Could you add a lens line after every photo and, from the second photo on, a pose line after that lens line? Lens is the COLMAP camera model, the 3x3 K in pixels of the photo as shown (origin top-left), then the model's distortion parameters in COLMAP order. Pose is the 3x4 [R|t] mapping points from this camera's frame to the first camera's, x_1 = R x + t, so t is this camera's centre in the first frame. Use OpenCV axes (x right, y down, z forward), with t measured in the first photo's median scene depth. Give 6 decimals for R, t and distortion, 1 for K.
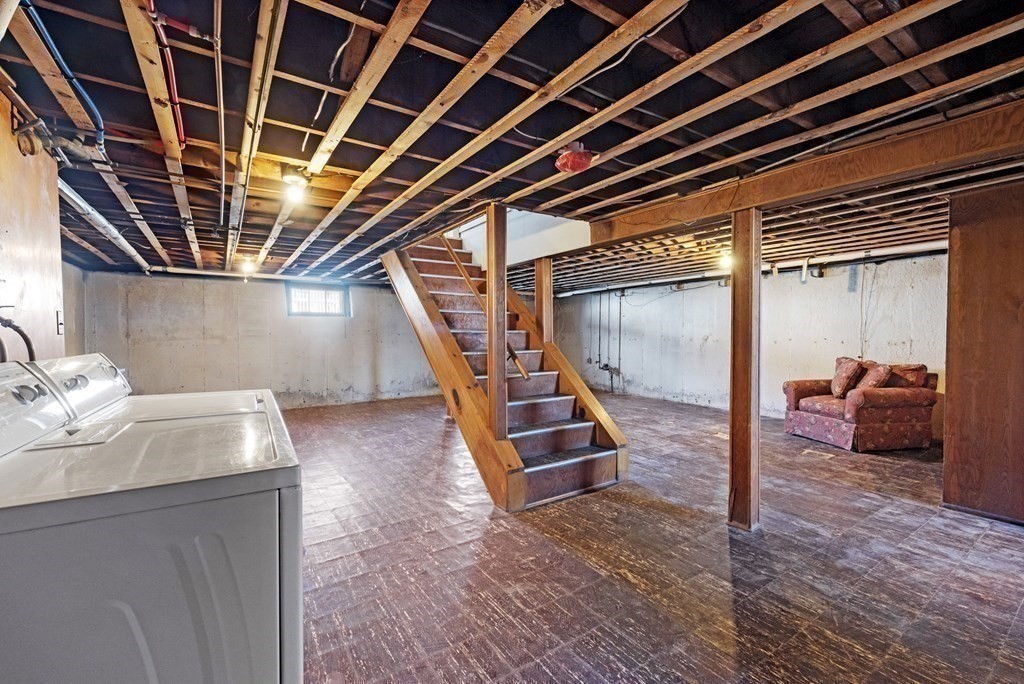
lens RADIAL K [[433.1, 0, 512.0], [0, 433.1, 342.0], [0, 0, 1]] dist [0.000617, -0.000077]
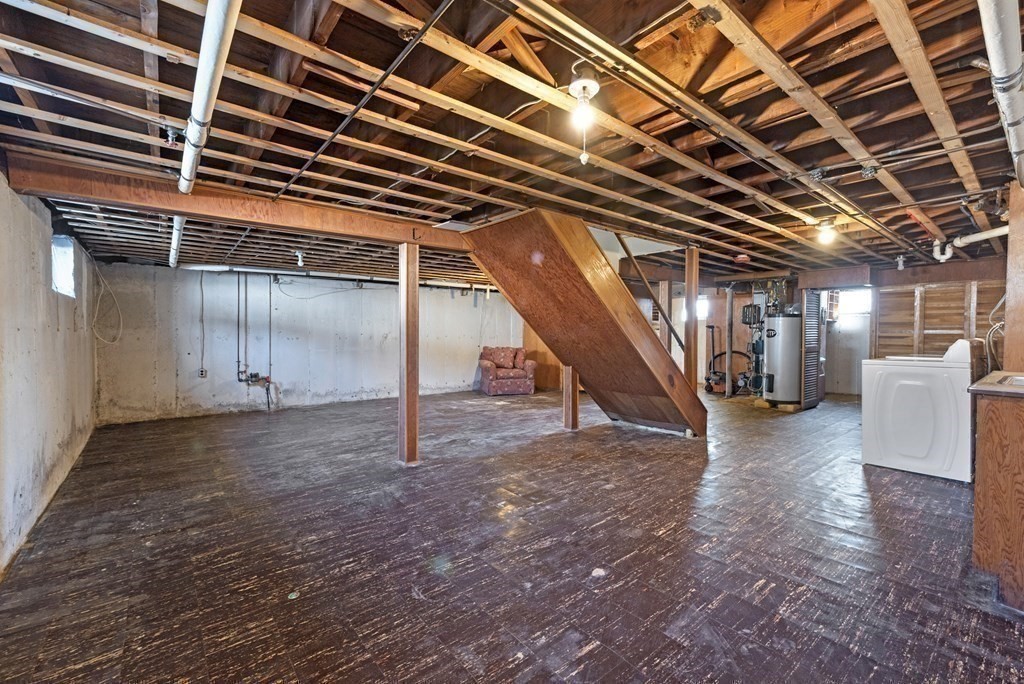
lens RADIAL K [[433.1, 0, 512.0], [0, 433.1, 342.0], [0, 0, 1]] dist [0.000617, -0.000077]
pose [[-0.111981, -0.019900, 0.993511, -0.648471], [0.016469, 0.999625, 0.021879, -0.011849], [-0.993574, 0.018812, -0.111611, 0.769945]]
